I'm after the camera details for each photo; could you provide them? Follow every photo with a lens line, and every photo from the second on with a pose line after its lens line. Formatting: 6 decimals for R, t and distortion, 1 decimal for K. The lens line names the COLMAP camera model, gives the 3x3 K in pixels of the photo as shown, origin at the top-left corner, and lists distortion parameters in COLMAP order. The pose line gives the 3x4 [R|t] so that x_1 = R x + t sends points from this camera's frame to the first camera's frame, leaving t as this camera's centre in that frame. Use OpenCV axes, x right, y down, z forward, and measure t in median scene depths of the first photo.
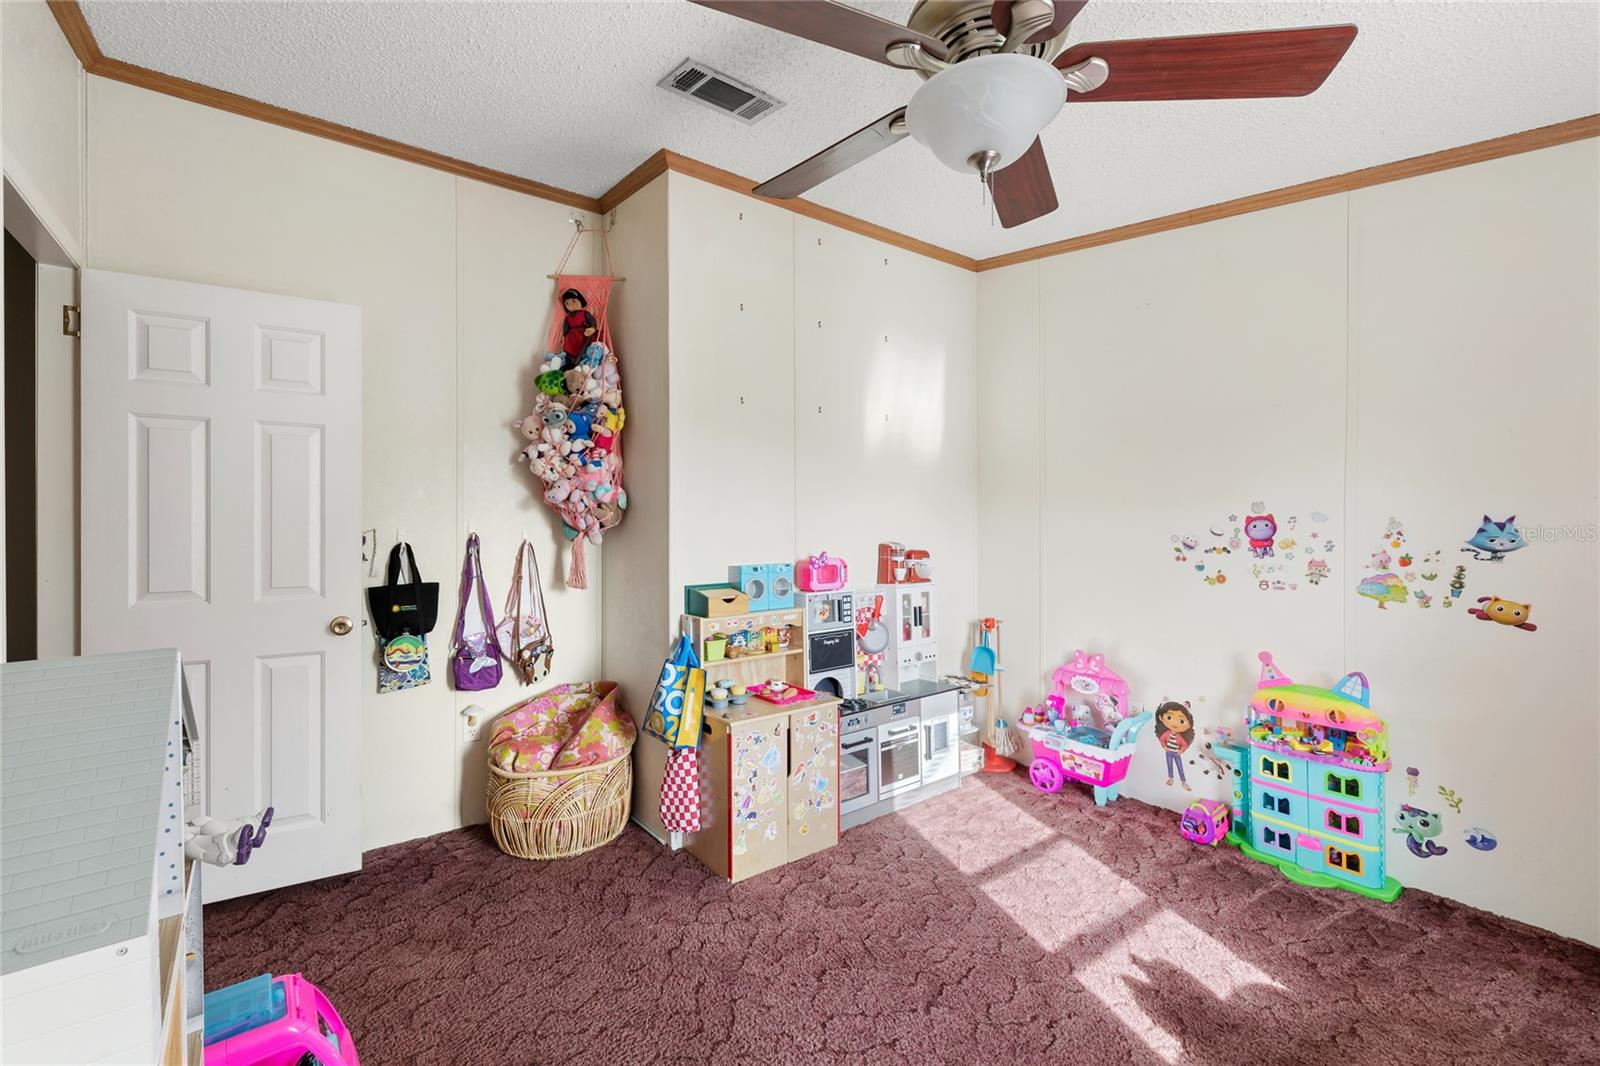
lens RADIAL K [[684.8, 0, 793.9], [0, 684.8, 529.0], [0, 0, 1]] dist [0.000453, 0.000997]
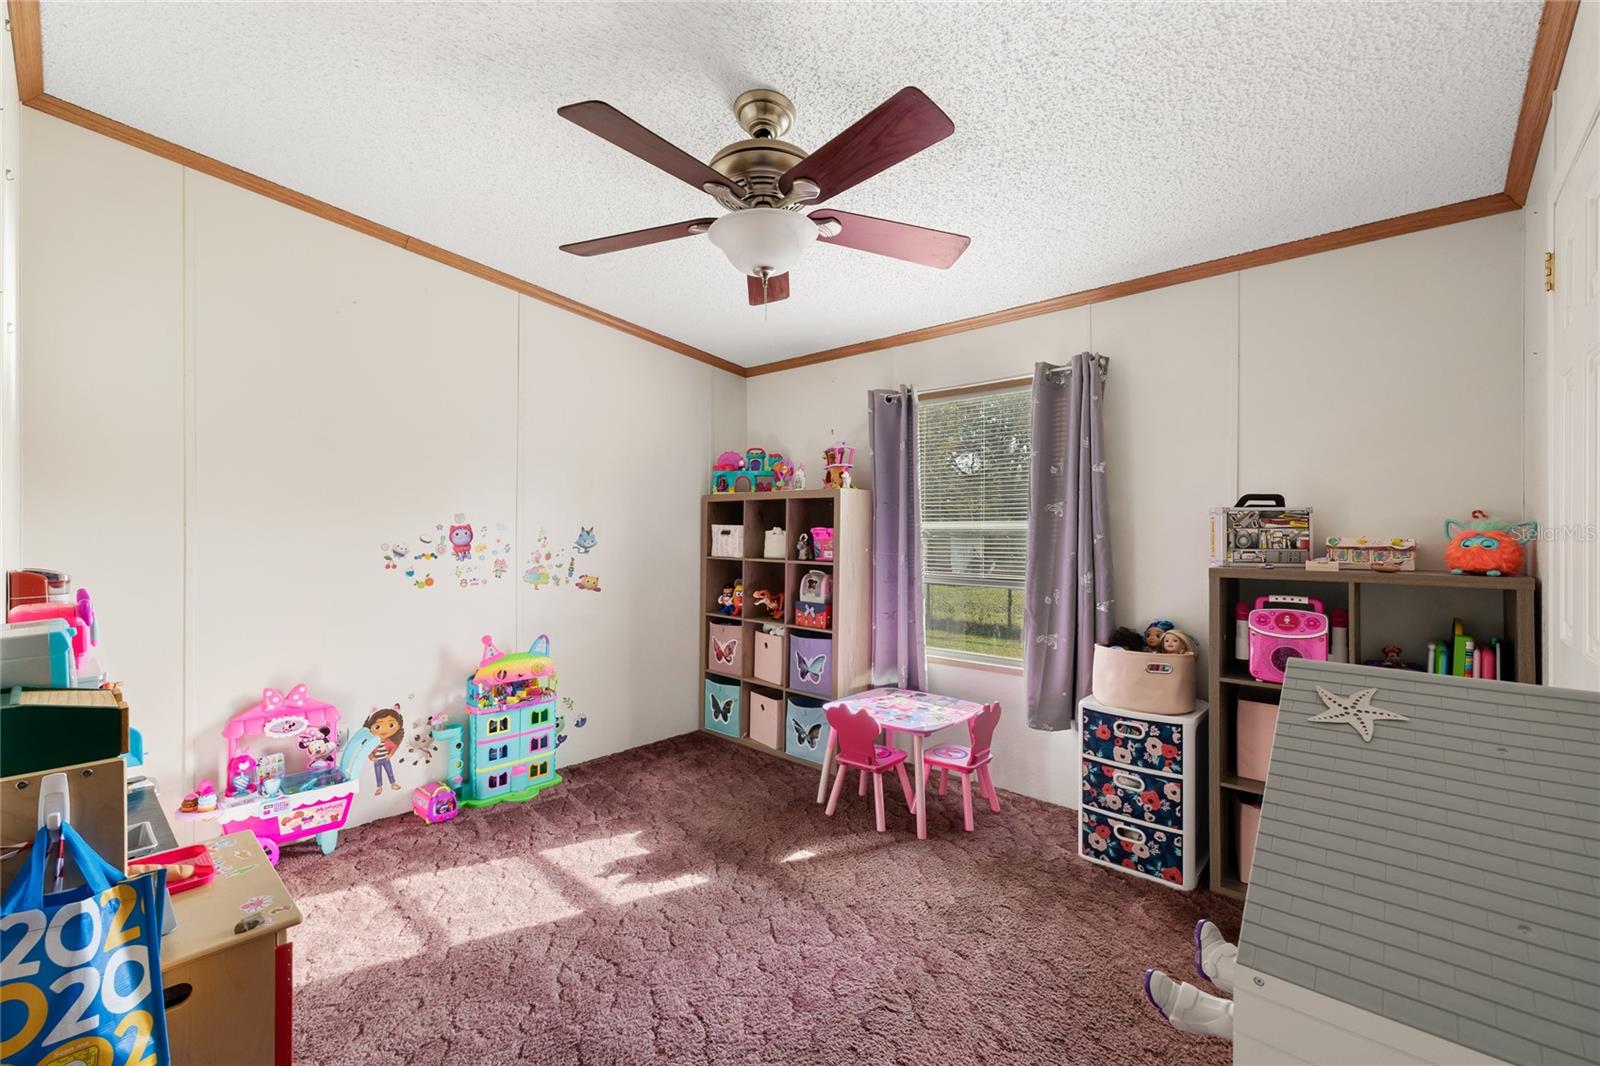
lens RADIAL K [[684.8, 0, 792.2], [0, 684.8, 527.1], [0, 0, 1]] dist [0.000453, 0.000997]
pose [[-0.178625, 0.005675, 0.983901, -0.627480], [0.011288, 0.999929, -0.003719, -0.005637], [-0.983852, 0.010442, -0.178677, 0.673084]]
